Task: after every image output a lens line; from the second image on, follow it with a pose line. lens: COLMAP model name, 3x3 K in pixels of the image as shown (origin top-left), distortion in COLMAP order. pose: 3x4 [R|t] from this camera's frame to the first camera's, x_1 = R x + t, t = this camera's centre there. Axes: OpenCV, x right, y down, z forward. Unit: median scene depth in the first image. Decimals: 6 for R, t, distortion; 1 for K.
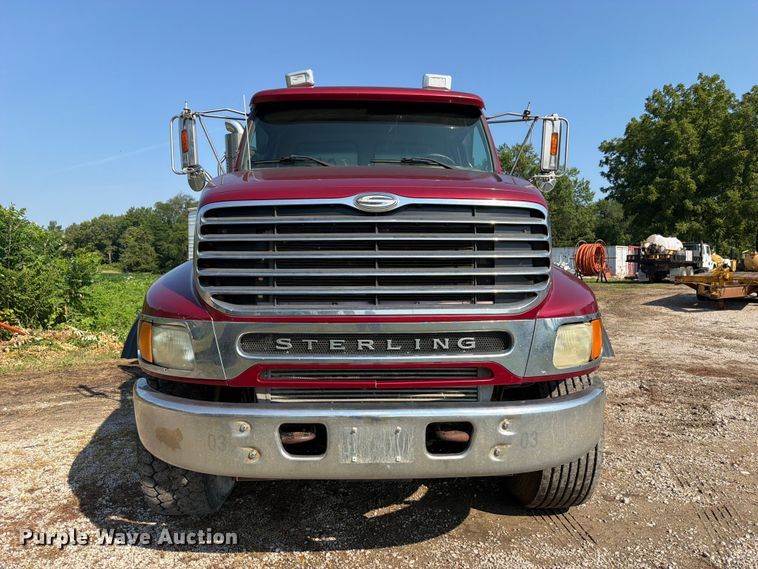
lens RADIAL K [[531.6, 0, 379.0], [0, 531.6, 284.5], [0, 0, 1]] dist [0.098545, -0.134151]
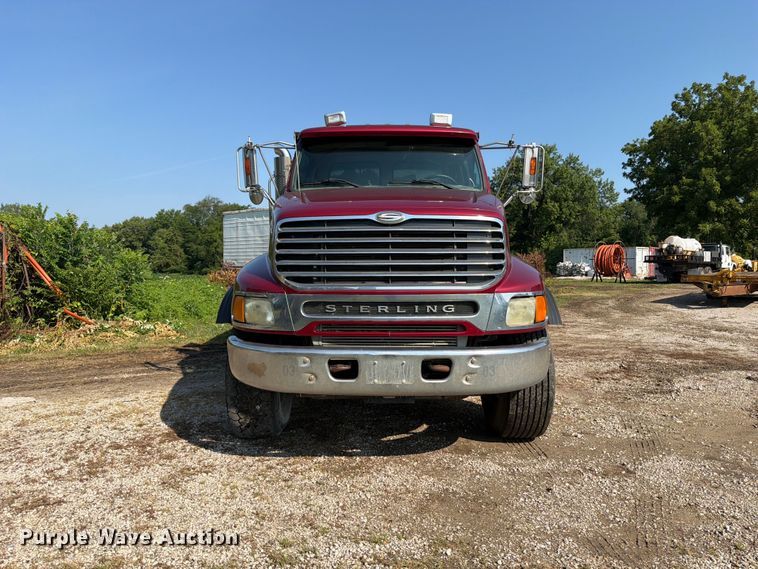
lens RADIAL K [[531.6, 0, 379.0], [0, 531.6, 284.5], [0, 0, 1]] dist [0.098545, -0.134151]
pose [[0.999026, 0.002284, -0.044064, 0.016838], [-0.002387, 0.999995, -0.002280, 0.023758], [0.044059, 0.002383, 0.999026, -0.295364]]
